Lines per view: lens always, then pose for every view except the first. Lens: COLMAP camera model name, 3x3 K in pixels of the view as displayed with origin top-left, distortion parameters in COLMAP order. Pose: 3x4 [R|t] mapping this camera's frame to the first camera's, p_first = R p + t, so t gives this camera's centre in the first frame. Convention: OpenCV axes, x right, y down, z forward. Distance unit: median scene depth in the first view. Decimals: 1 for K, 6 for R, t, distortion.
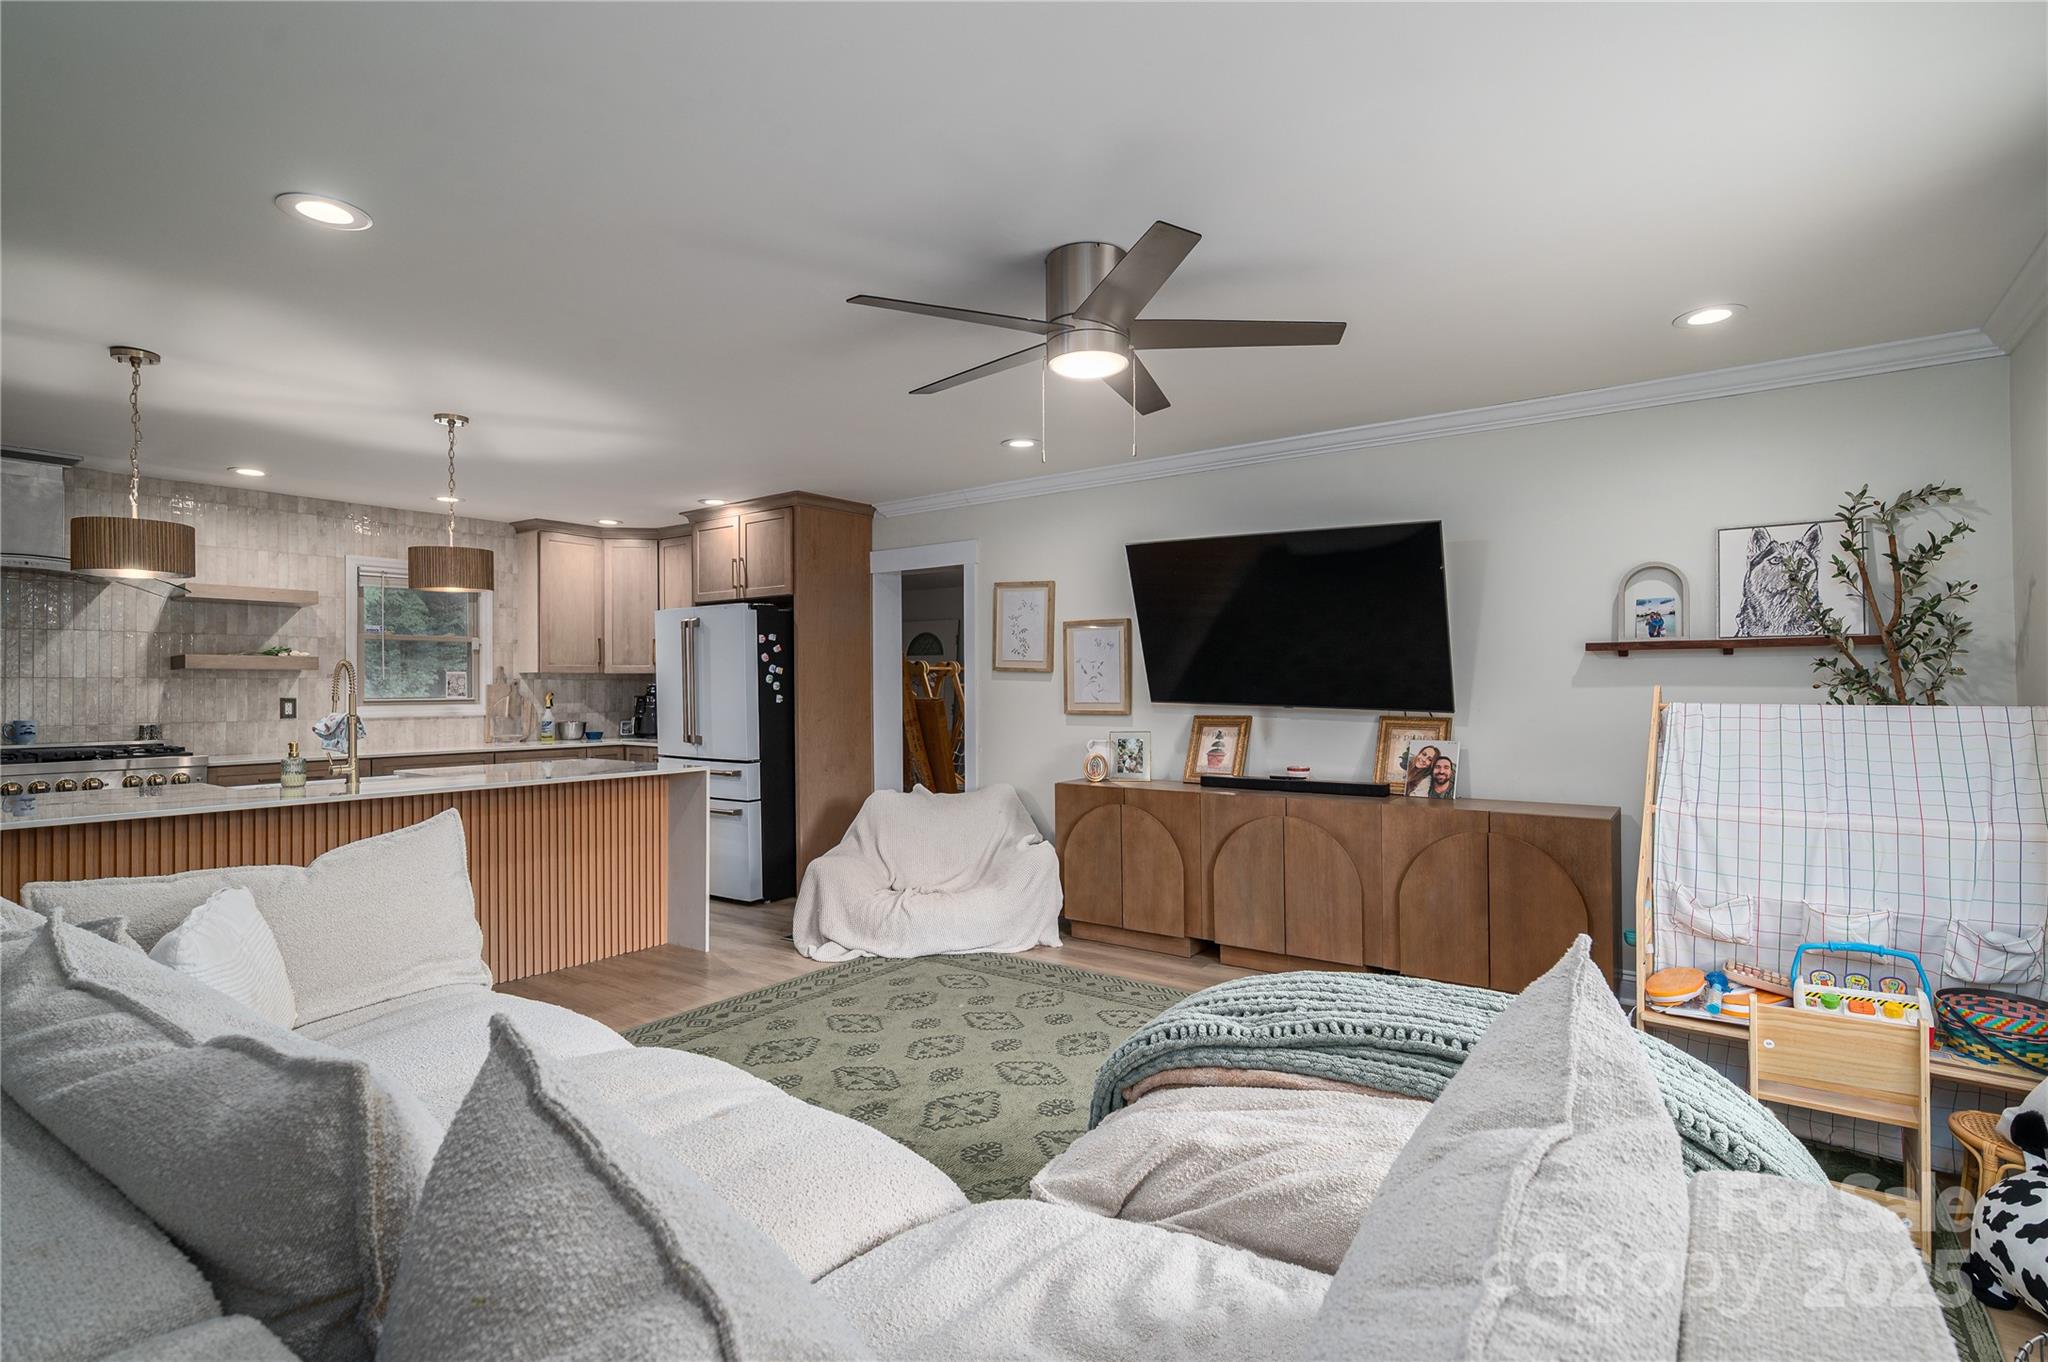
lens RADIAL K [[975.1, 0, 1024.0], [0, 975.1, 681.0], [0, 0, 1]] dist [0.000912, -0.000470]
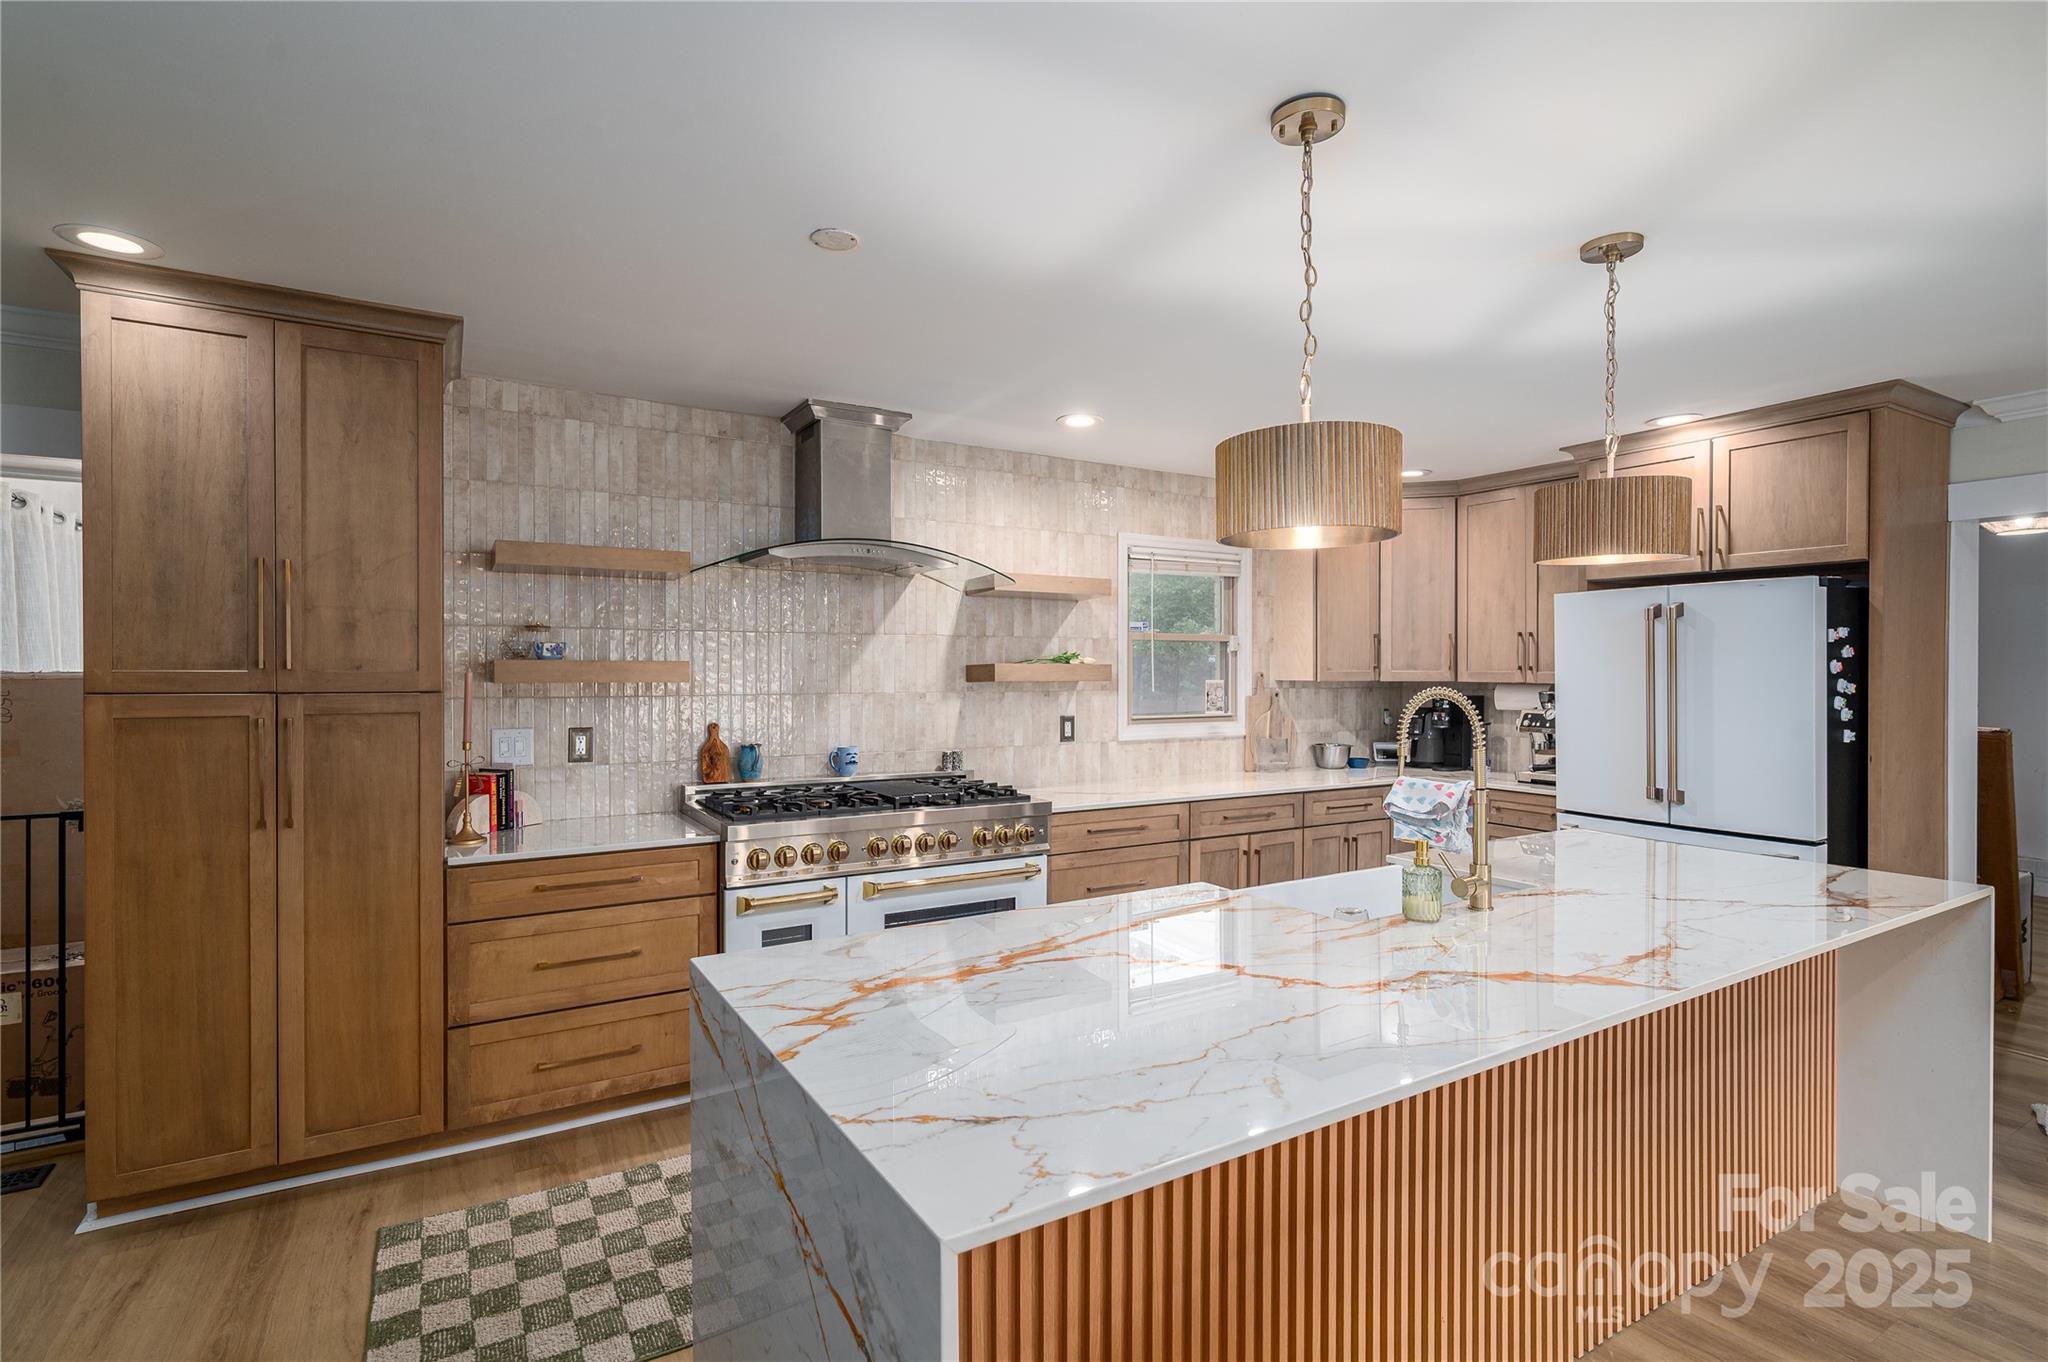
lens RADIAL K [[975.1, 0, 1024.0], [0, 975.1, 681.0], [0, 0, 1]] dist [0.000912, -0.000470]
pose [[0.921522, 0.008560, -0.388232, -0.487884], [-0.002659, 0.999873, 0.015734, -0.023511], [0.388317, -0.013467, 0.921427, 0.261685]]
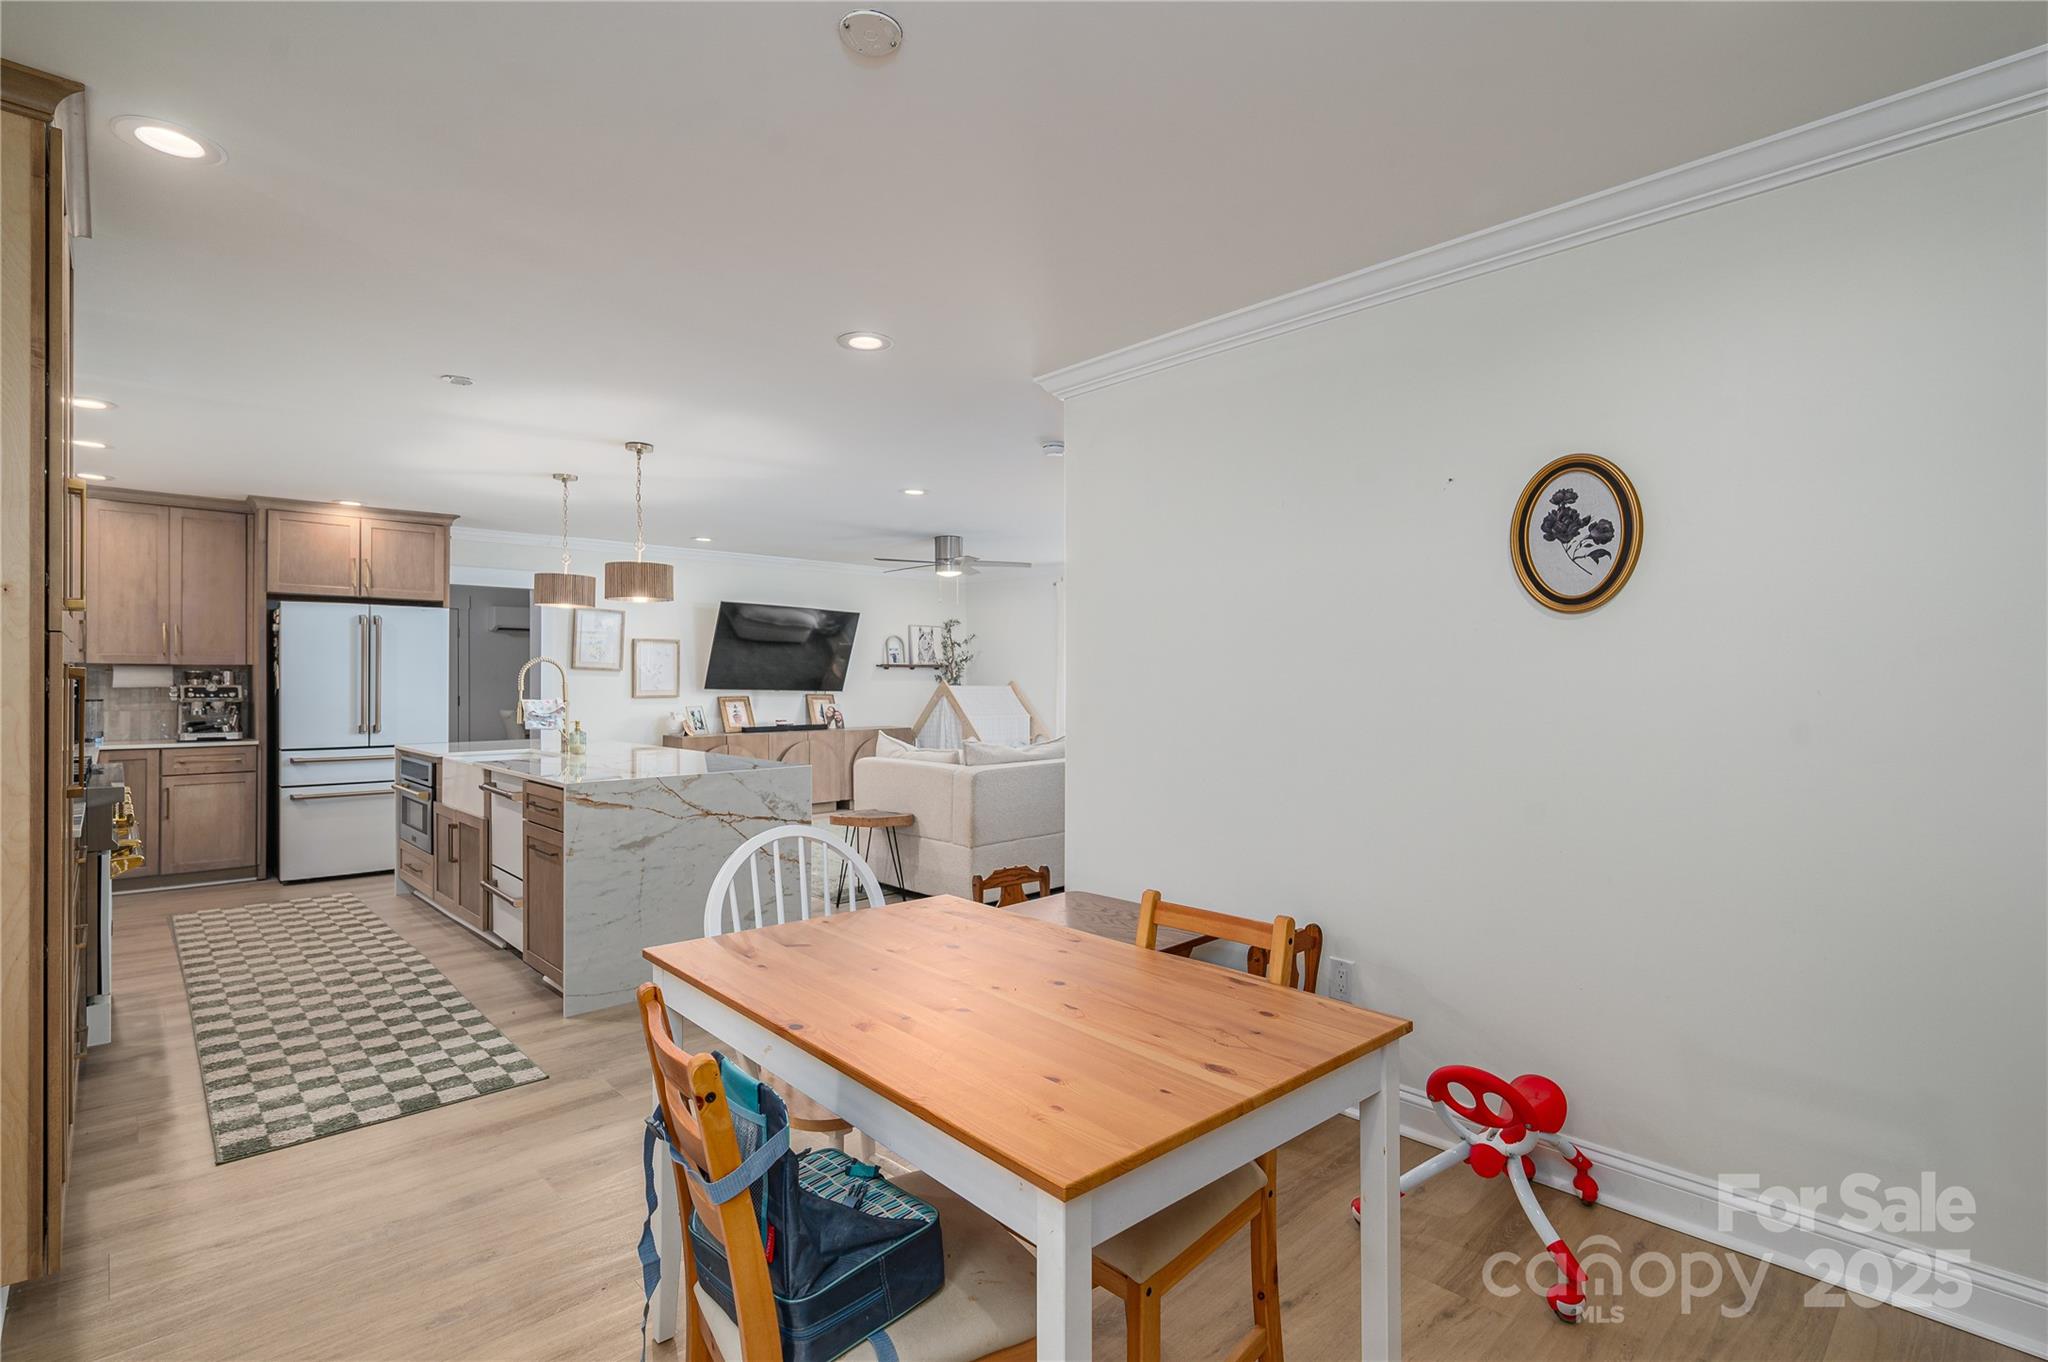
lens RADIAL K [[975.1, 0, 1024.0], [0, 975.1, 681.0], [0, 0, 1]] dist [0.000912, -0.000470]
pose [[0.176948, 0.002253, 0.984218, -1.291101], [-0.004613, 0.999988, -0.001460, 0.005981], [-0.984209, -0.004282, 0.176957, 0.105904]]
